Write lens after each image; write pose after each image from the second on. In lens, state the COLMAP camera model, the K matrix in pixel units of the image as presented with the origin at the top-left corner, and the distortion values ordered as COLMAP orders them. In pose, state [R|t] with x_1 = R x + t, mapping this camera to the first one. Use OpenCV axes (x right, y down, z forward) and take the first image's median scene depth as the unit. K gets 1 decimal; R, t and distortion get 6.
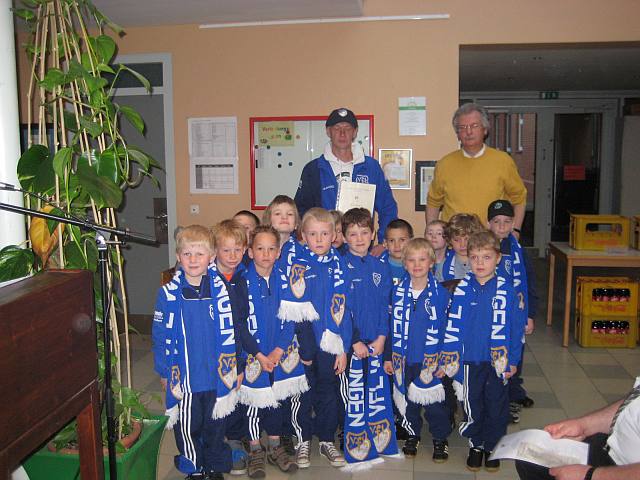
lens RADIAL K [[681.3, 0, 314.4], [0, 681.3, 243.9], [0, 0, 1]] dist [-0.157813, 0.230804]
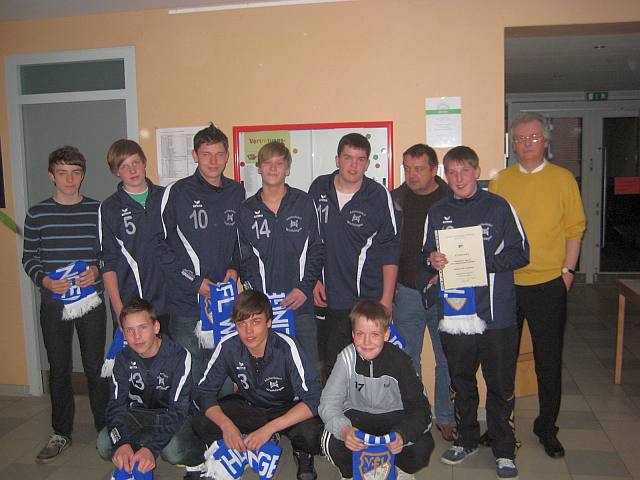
lens RADIAL K [[681.3, 0, 314.4], [0, 681.3, 243.9], [0, 0, 1]] dist [-0.157813, 0.230804]
pose [[0.999518, -0.008780, -0.029792, 0.040752], [0.008407, 0.999885, -0.012612, -0.086362], [0.029899, 0.012355, 0.999477, 0.471511]]
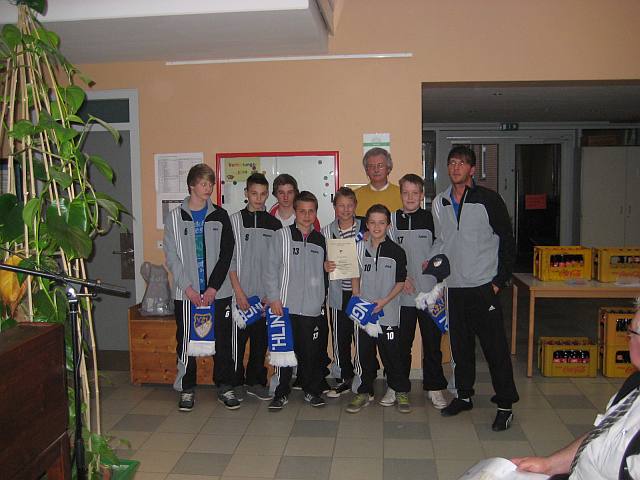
lens RADIAL K [[681.3, 0, 314.4], [0, 681.3, 243.9], [0, 0, 1]] dist [-0.157813, 0.230804]
pose [[0.998701, -0.007413, 0.050420, -0.002734], [0.009231, 0.999312, -0.035914, -0.030500], [-0.050119, 0.036333, 0.998082, -0.019363]]
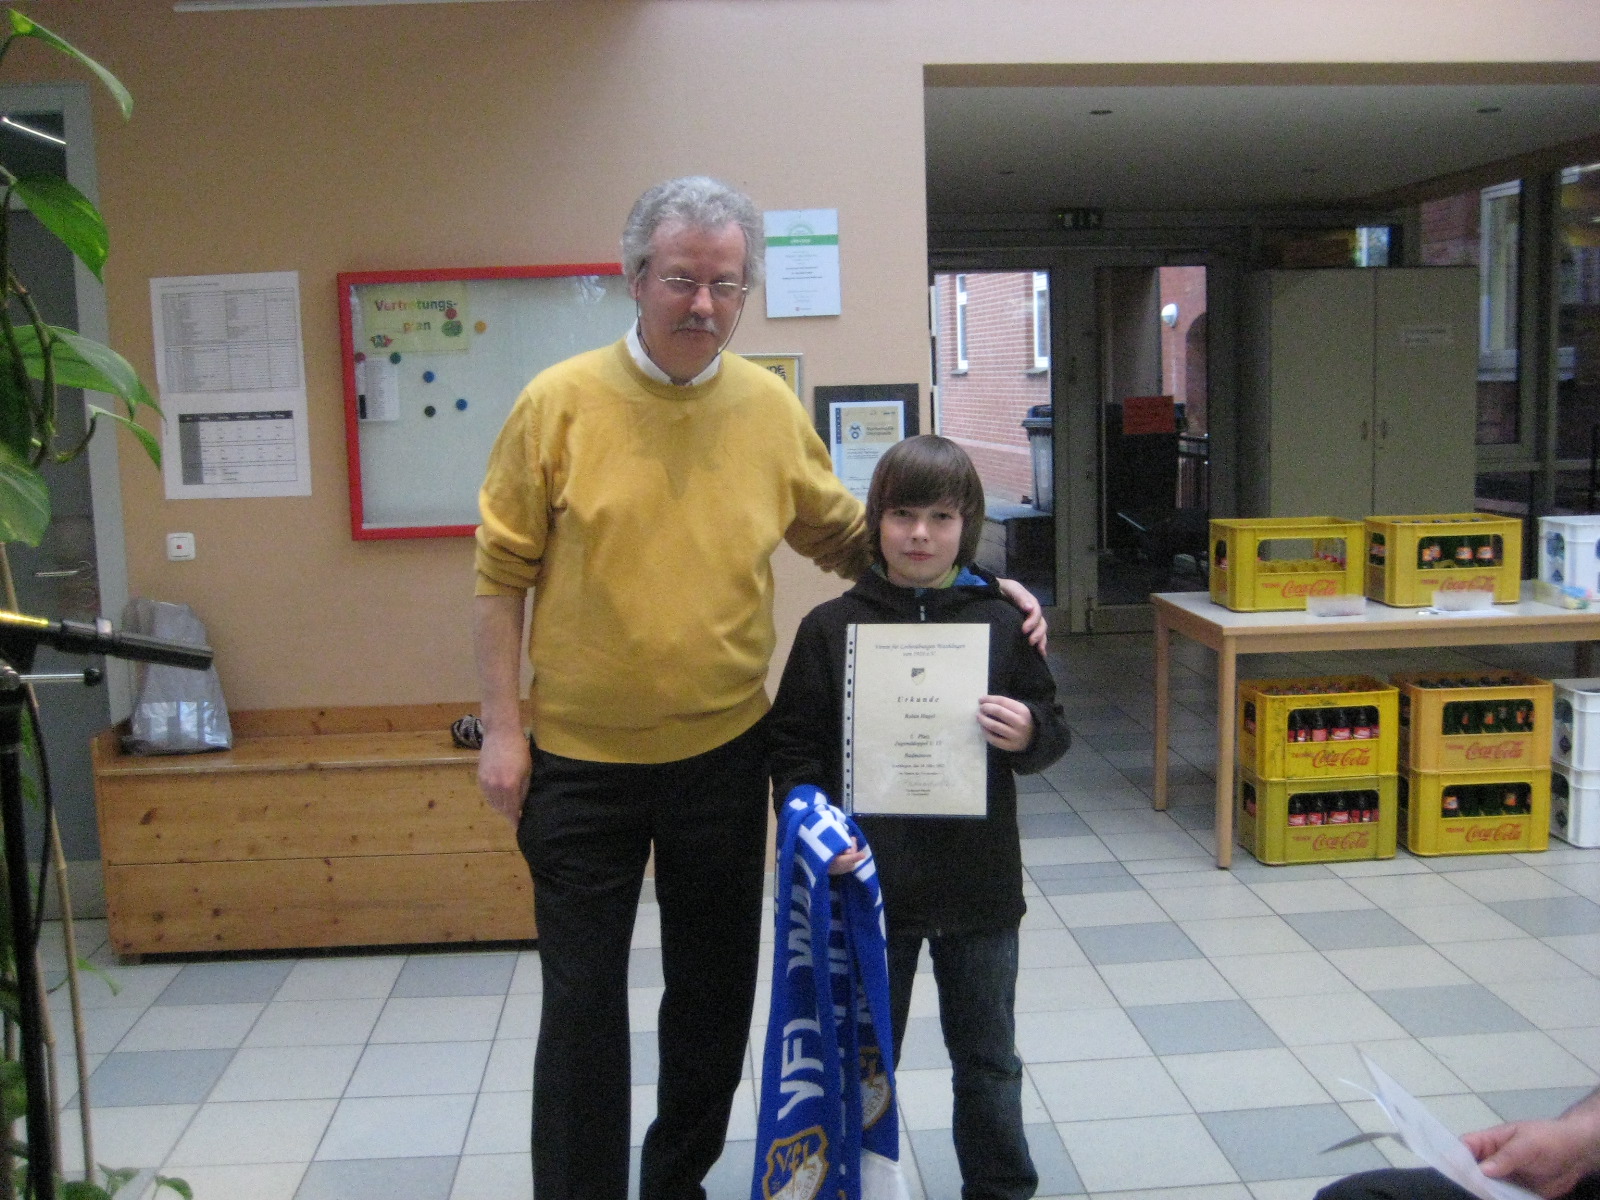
lens RADIAL K [[1703.2, 0, 786.1], [0, 1703.2, 609.8], [0, 0, 1]] dist [-0.157813, 0.230804]
pose [[0.976851, -0.046937, 0.208708, -0.122166], [0.047704, 0.998861, 0.001357, -0.011536], [-0.208534, 0.008630, 0.977977, 0.242696]]
